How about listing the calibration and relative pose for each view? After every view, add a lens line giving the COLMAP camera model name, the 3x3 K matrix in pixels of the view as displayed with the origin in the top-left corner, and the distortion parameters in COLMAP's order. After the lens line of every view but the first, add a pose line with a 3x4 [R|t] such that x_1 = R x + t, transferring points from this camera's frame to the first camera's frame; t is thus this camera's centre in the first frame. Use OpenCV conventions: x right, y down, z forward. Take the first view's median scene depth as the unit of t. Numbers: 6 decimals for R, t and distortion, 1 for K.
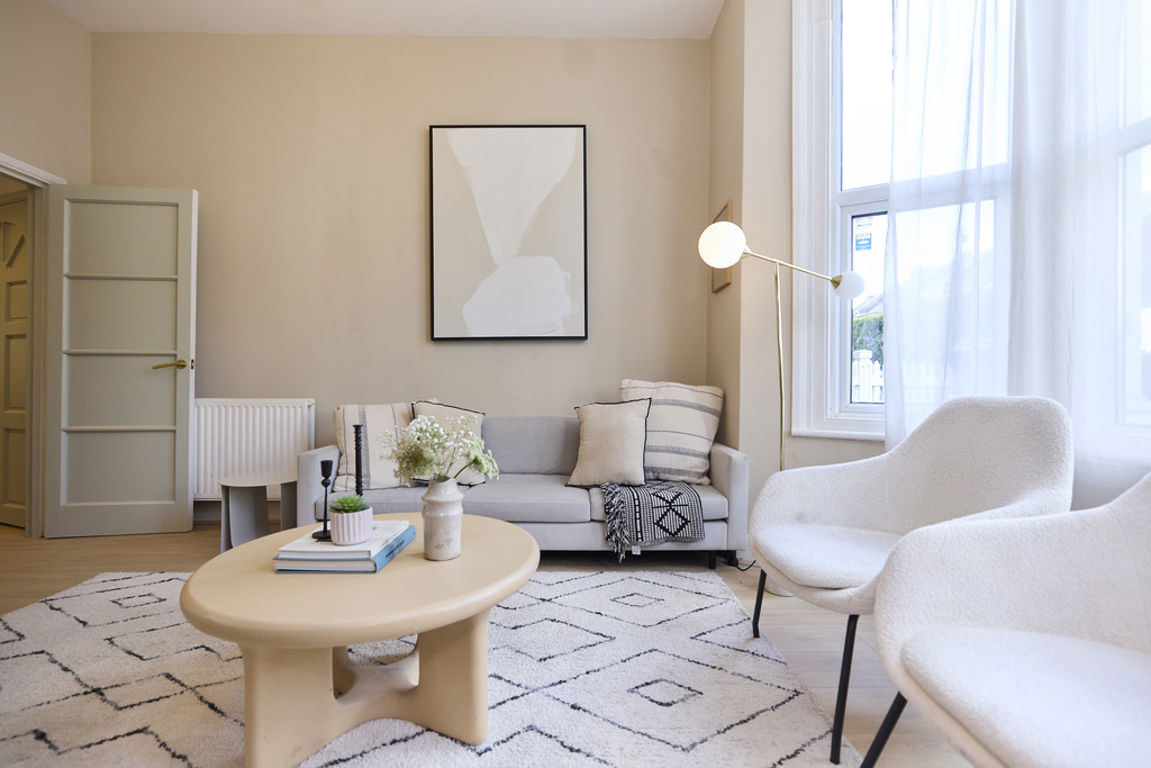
lens RADIAL K [[520.3, 0, 572.7], [0, 520.3, 377.0], [0, 0, 1]] dist [0.000741, 0.000268]
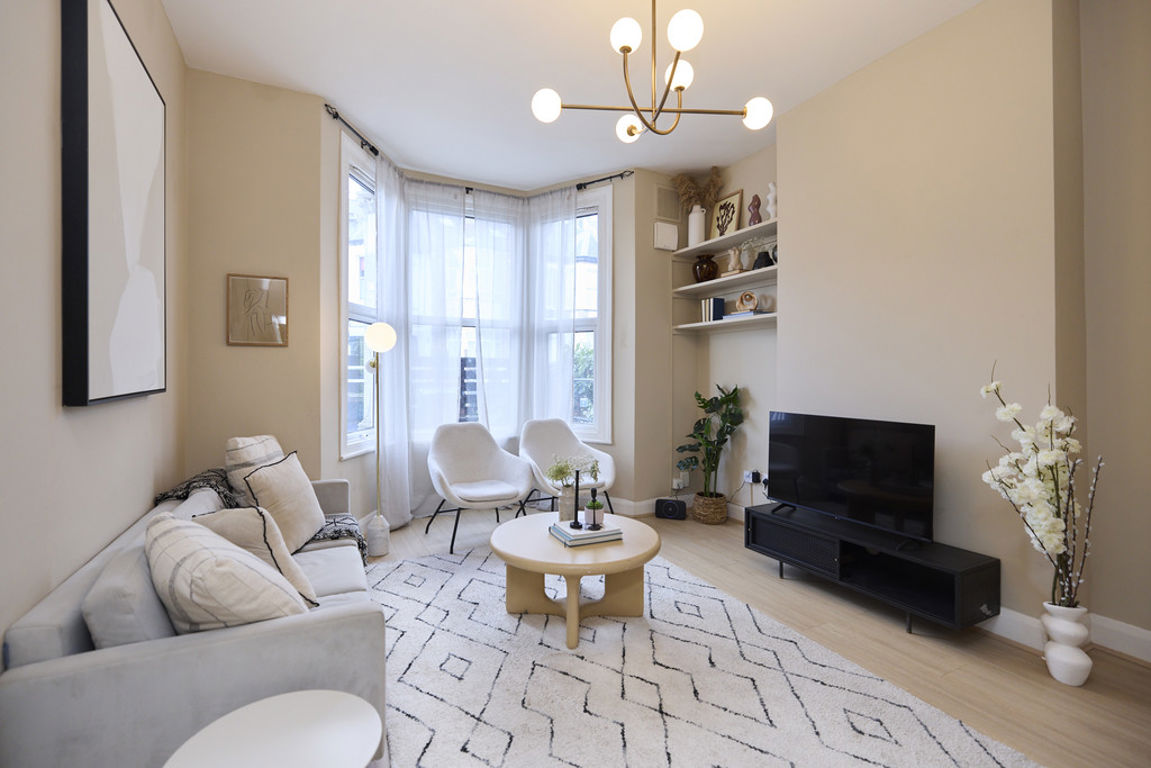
lens RADIAL K [[520.3, 0, 575.4], [0, 520.3, 380.3], [0, 0, 1]] dist [0.000741, 0.000268]
pose [[-0.440778, -0.014316, 0.897502, -0.946892], [-0.002579, 0.999889, 0.014683, -0.109034], [-0.897613, 0.004158, -0.440766, 0.846548]]
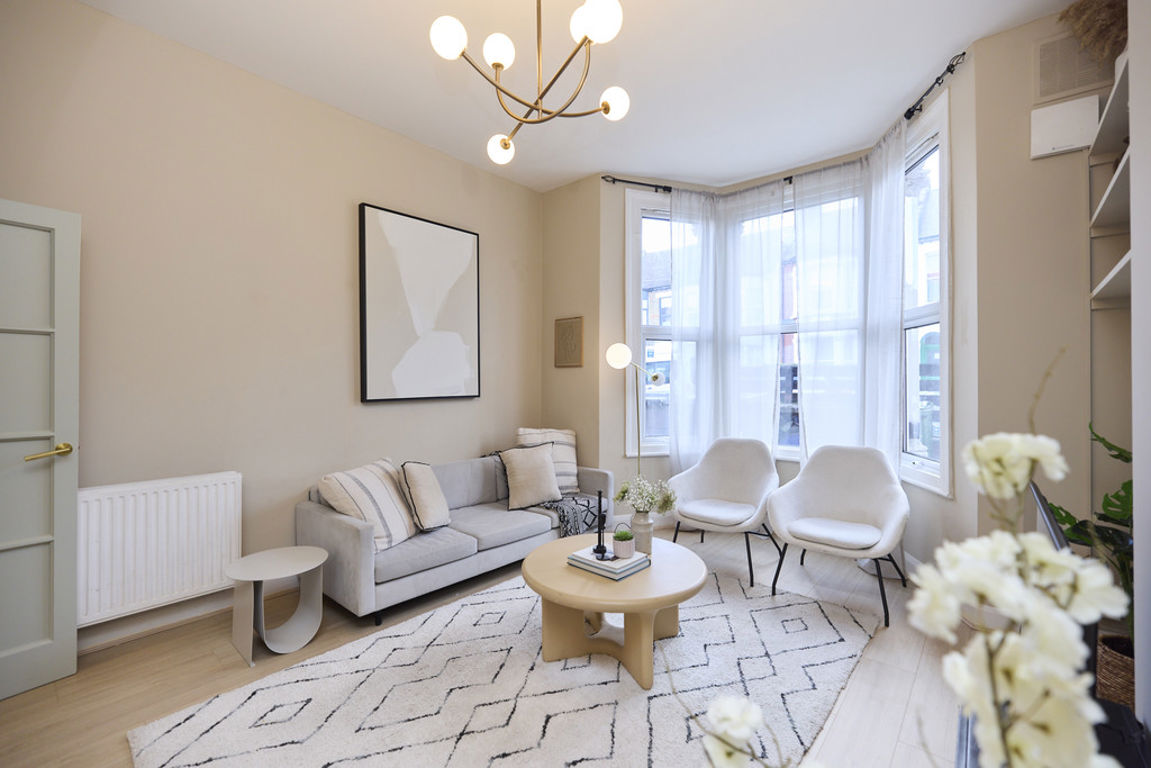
lens RADIAL K [[492.7, 0, 561.1], [0, 492.7, 383.0], [0, 0, 1]] dist [-0.004932, 0.000120]
pose [[0.676063, -0.003271, 0.736837, -0.784913], [0.005037, 0.999987, -0.000183, -0.114232], [-0.736827, 0.003836, 0.676071, 0.015409]]
